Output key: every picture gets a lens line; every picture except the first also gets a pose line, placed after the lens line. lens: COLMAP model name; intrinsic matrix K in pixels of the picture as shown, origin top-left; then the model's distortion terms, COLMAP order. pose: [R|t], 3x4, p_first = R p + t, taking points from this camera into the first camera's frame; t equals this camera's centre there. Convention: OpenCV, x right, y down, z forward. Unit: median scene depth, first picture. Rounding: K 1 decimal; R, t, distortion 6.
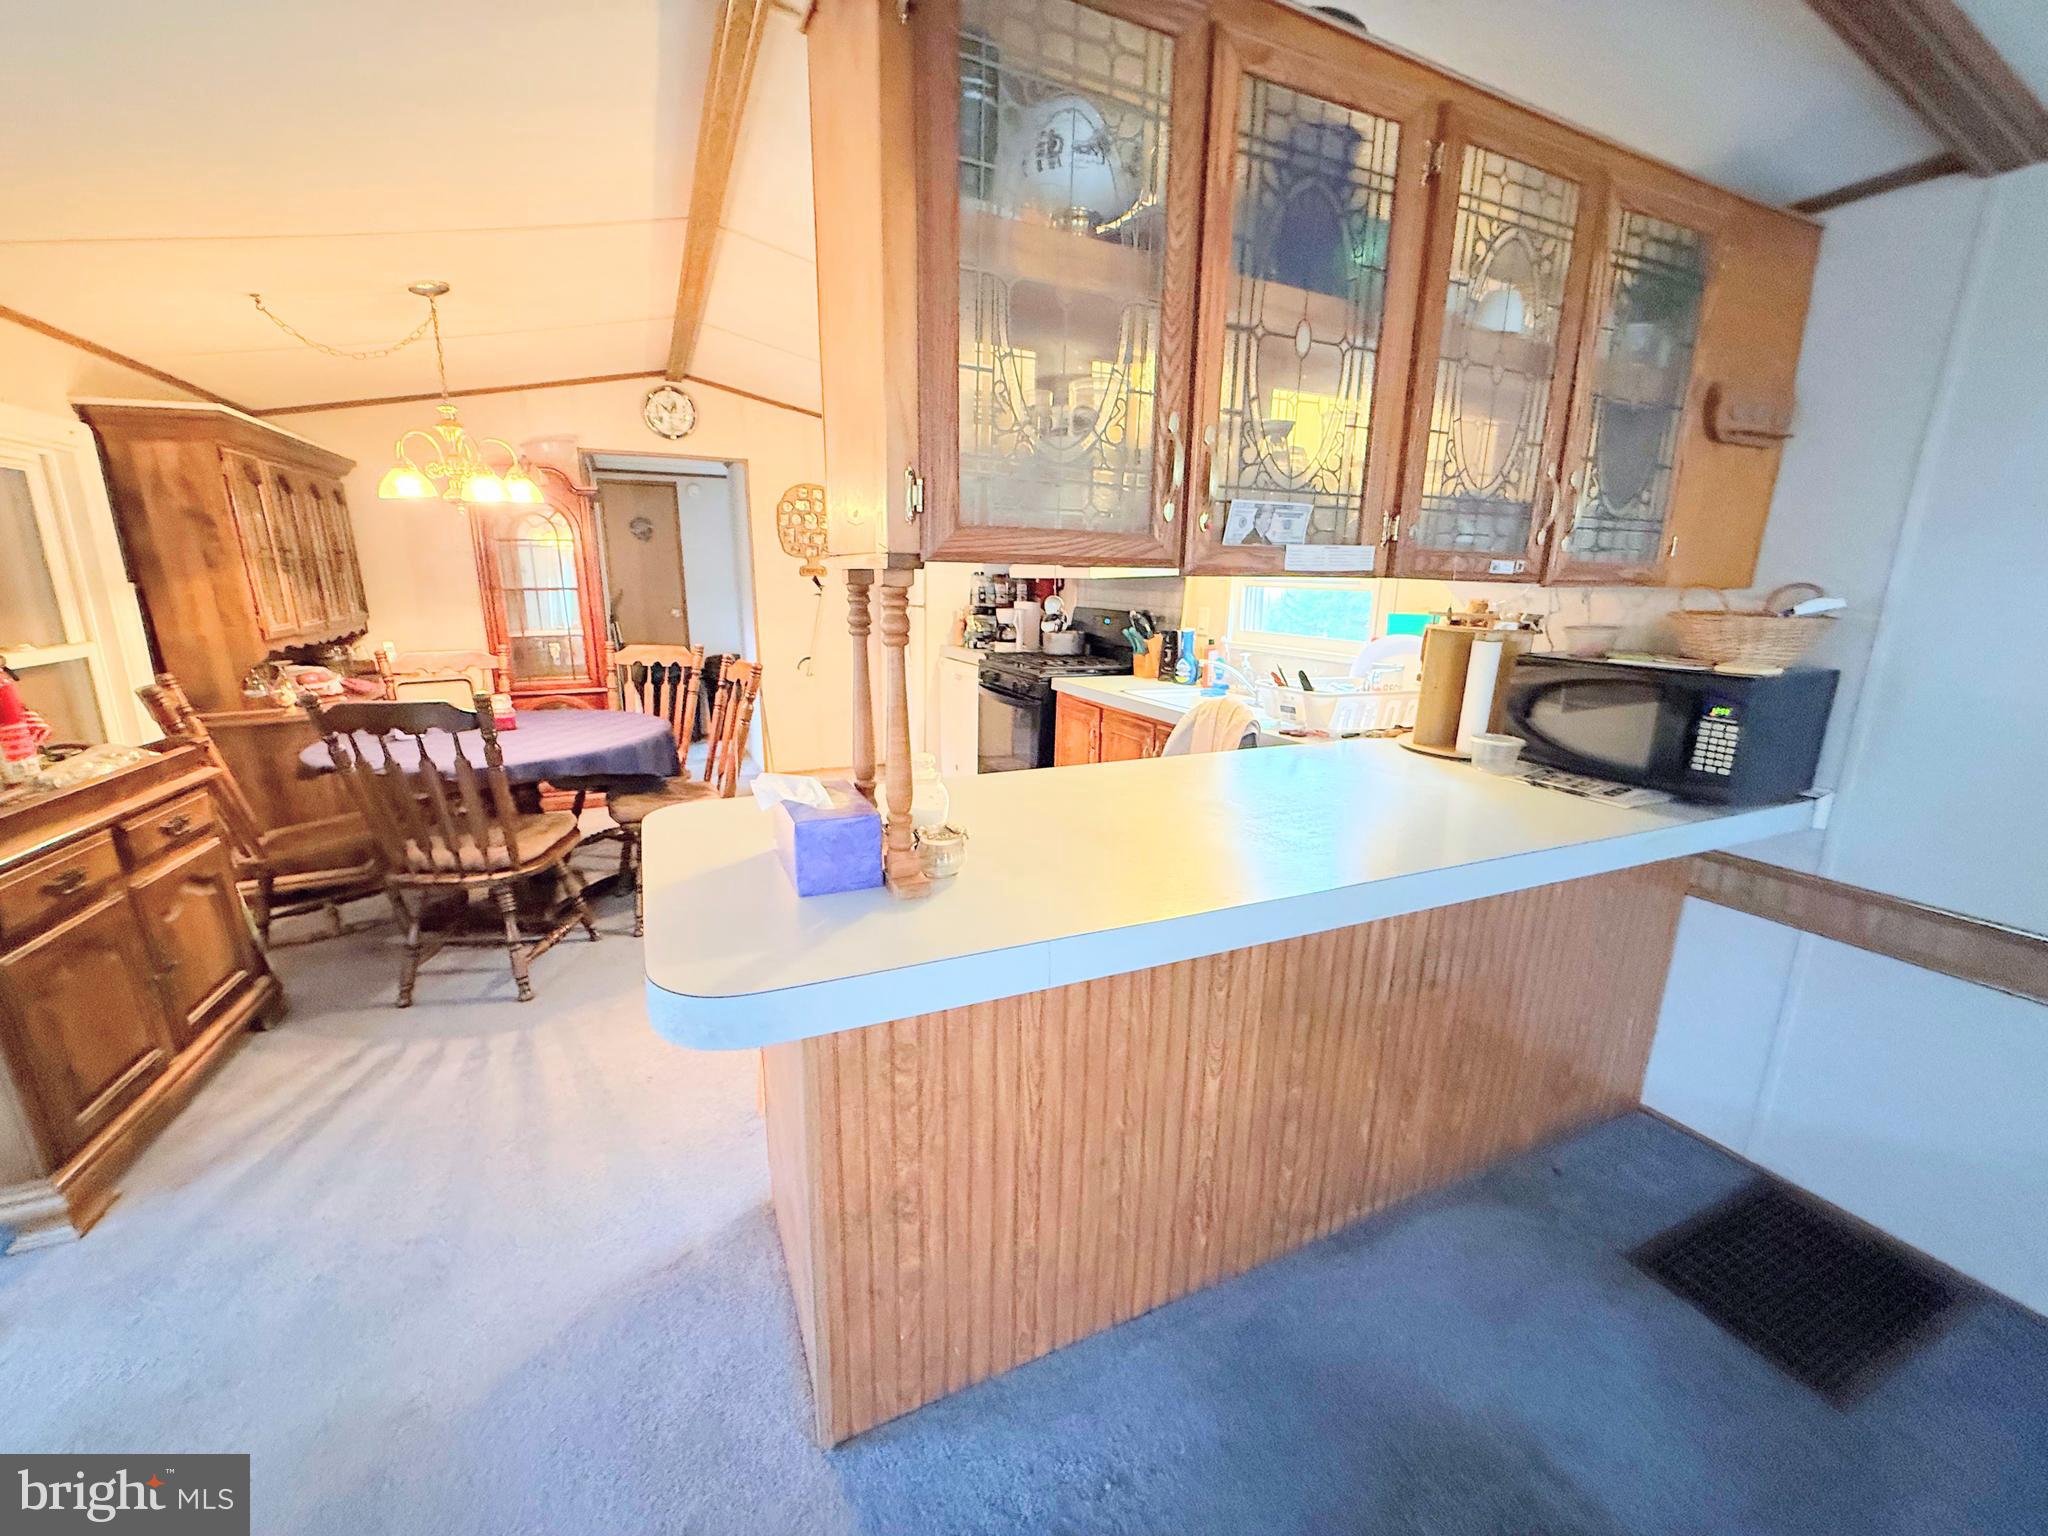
lens RADIAL K [[816.1, 0, 1017.8], [0, 816.1, 763.2], [0, 0, 1]] dist [0.000465, 0.000176]
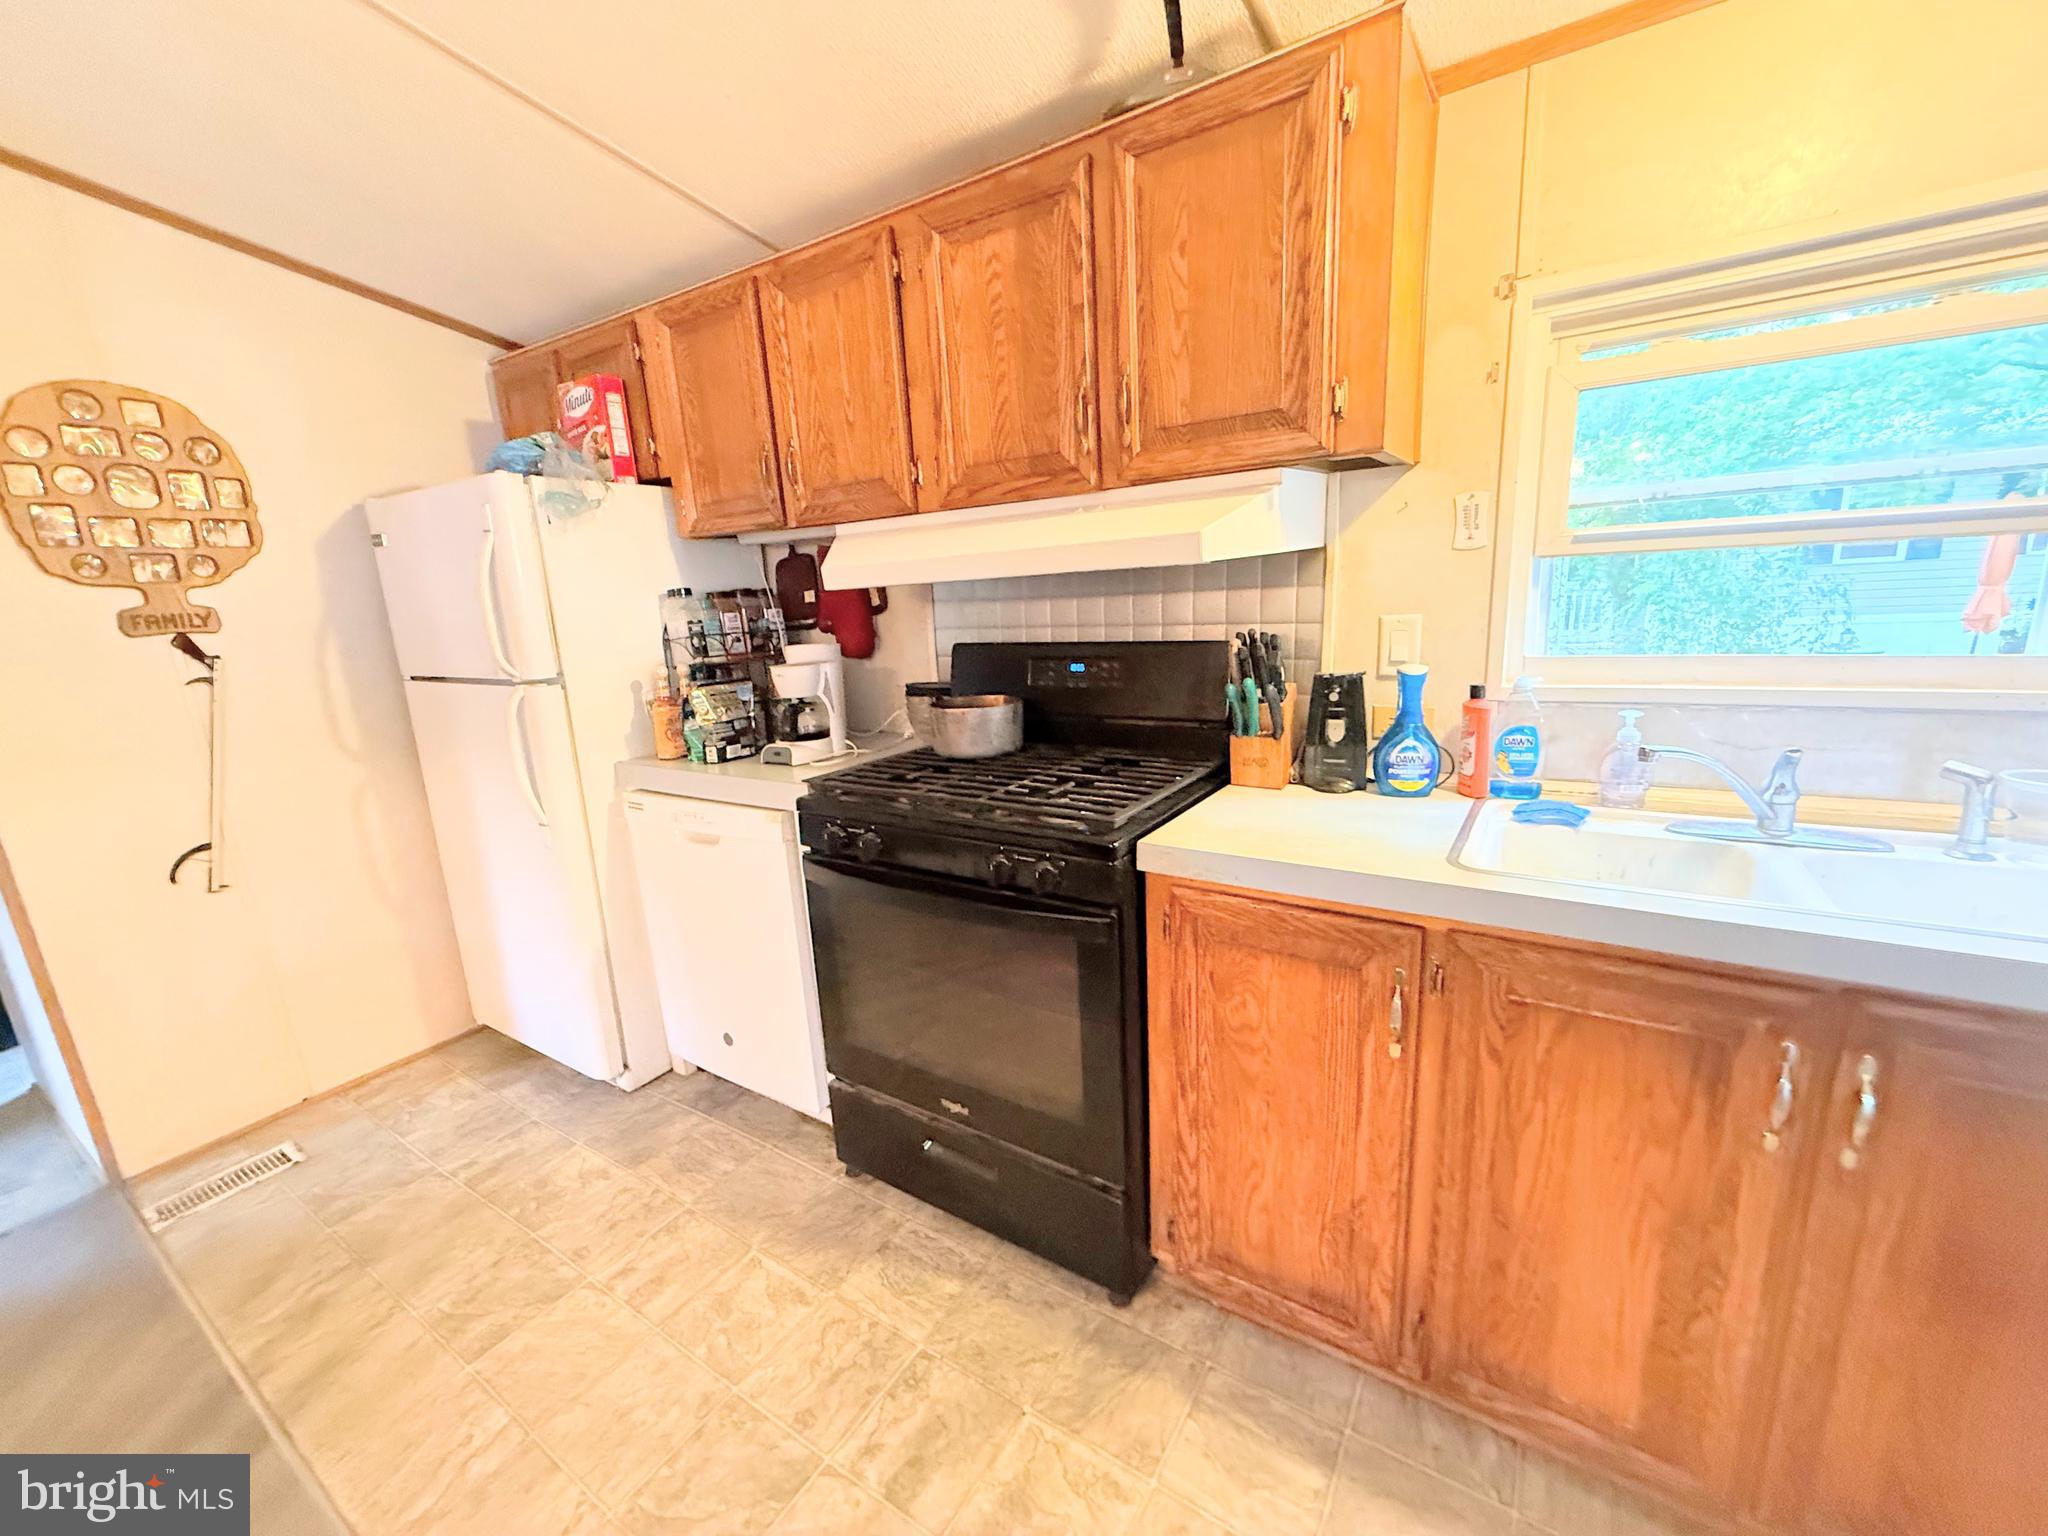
lens RADIAL K [[816.1, 0, 1023.3], [0, 816.1, 770.5], [0, 0, 1]] dist [0.000465, 0.000176]
pose [[0.843444, -0.178139, 0.506822, -0.138548], [0.186118, 0.981890, 0.035383, -0.121819], [-0.503947, 0.064486, 0.861324, 0.545706]]
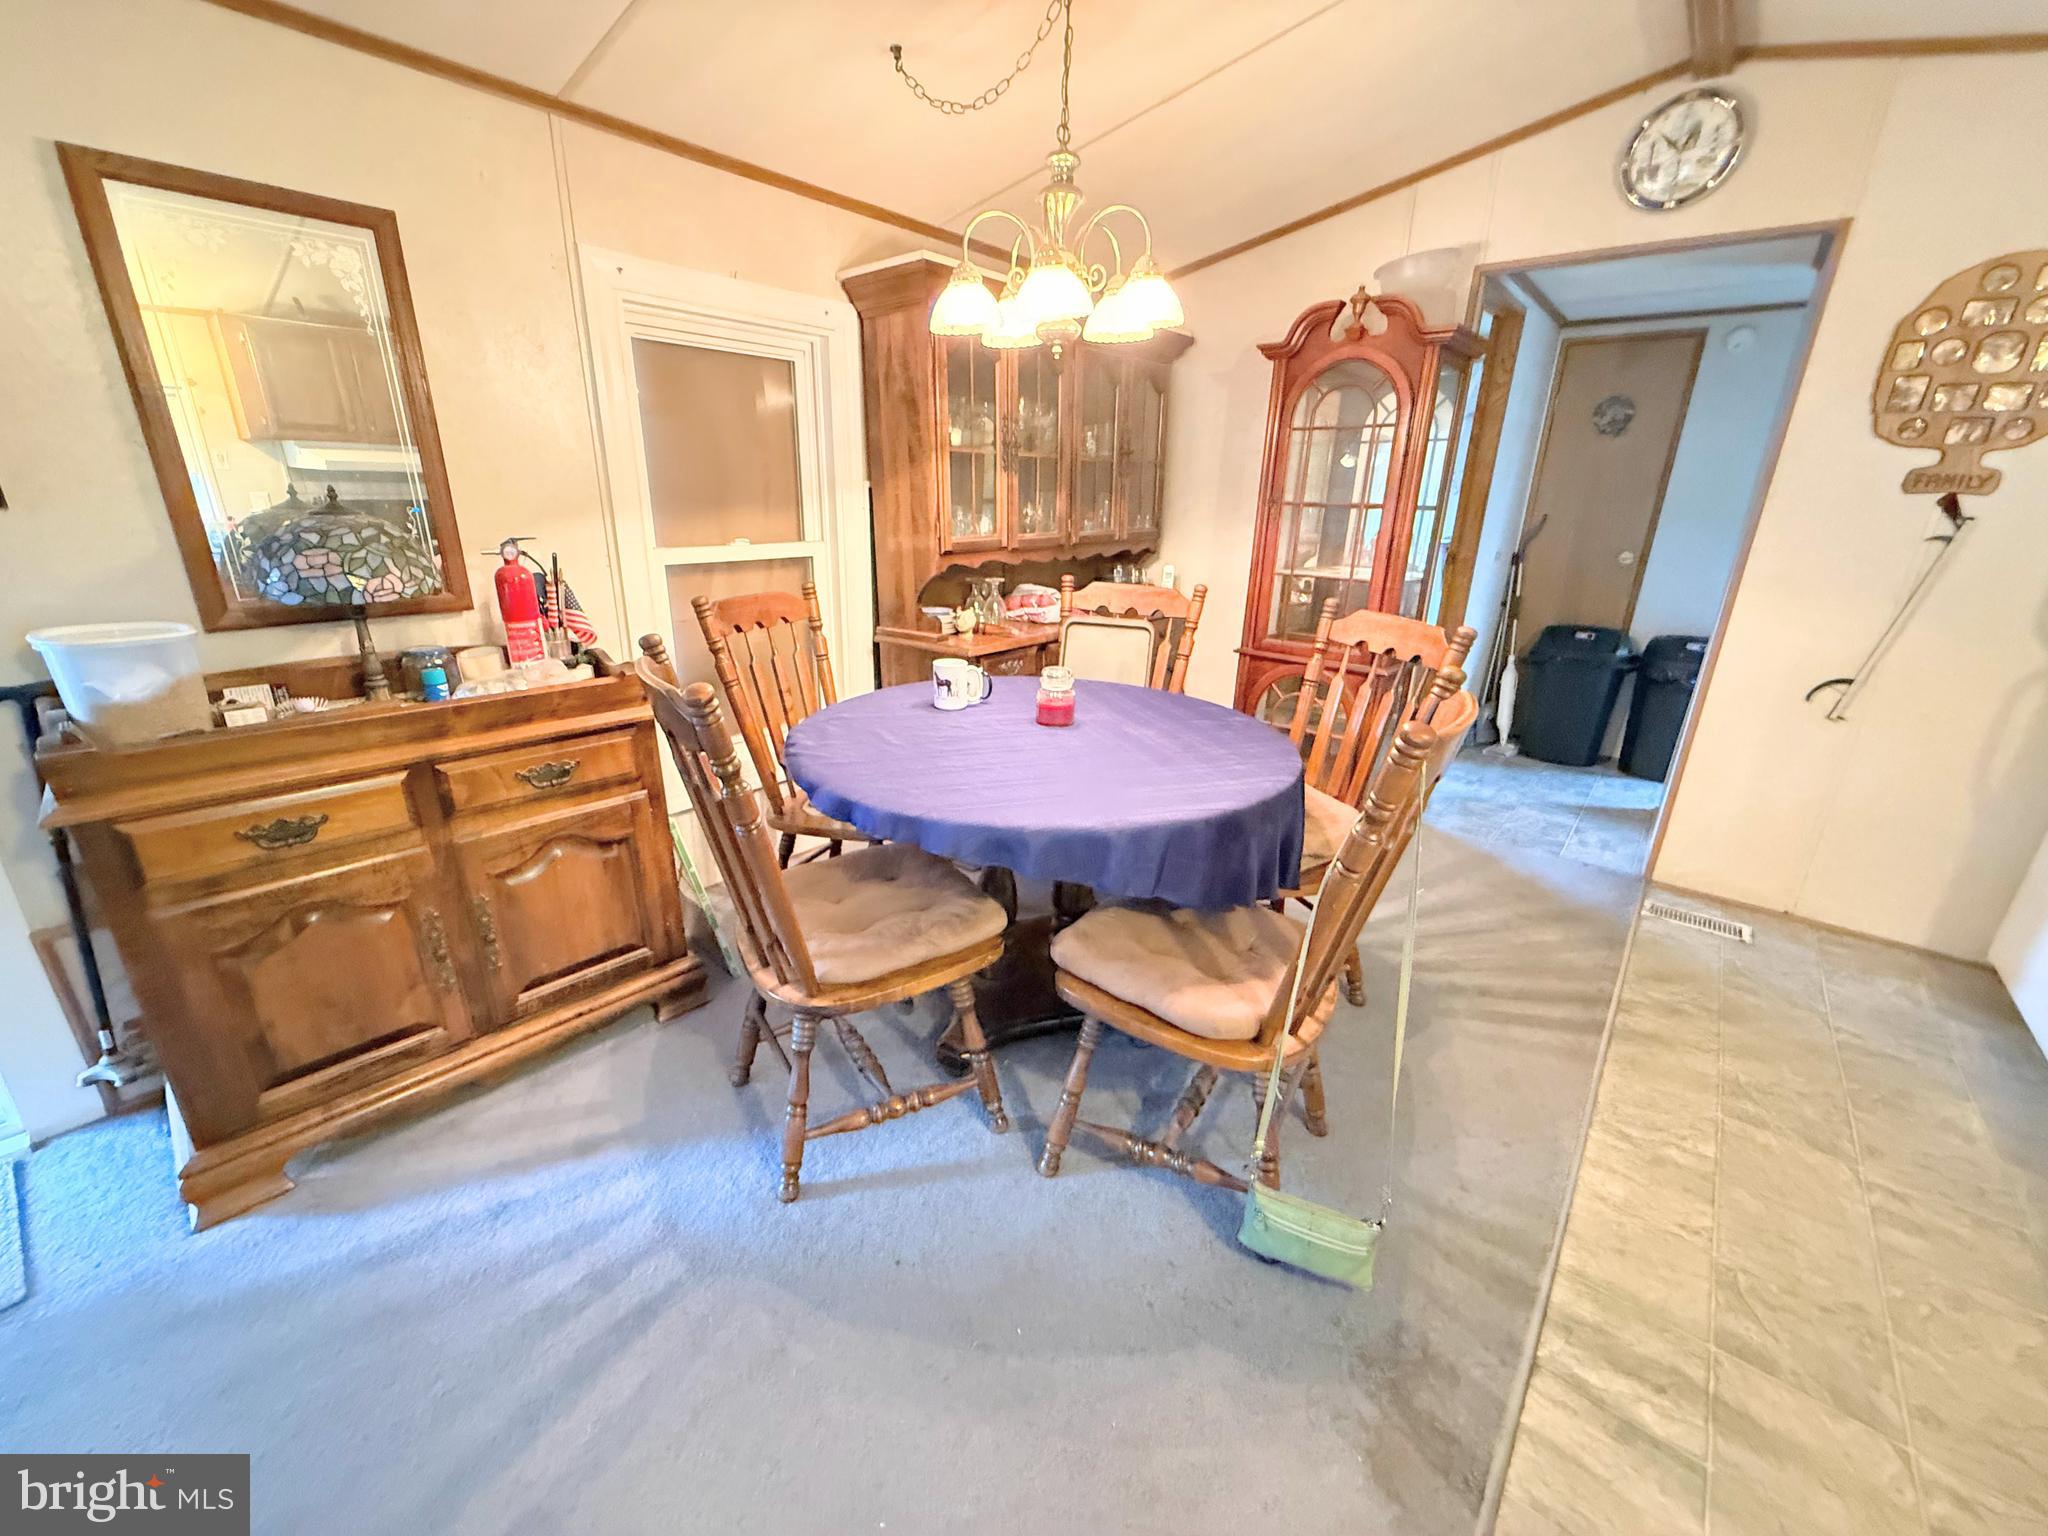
lens RADIAL K [[816.1, 0, 1023.2], [0, 816.1, 770.2], [0, 0, 1]] dist [0.000465, 0.000176]
pose [[0.433486, 0.296444, -0.851006, -0.063592], [-0.221420, 0.950432, 0.218292, -0.090964], [0.873535, 0.093804, 0.477638, 0.451716]]
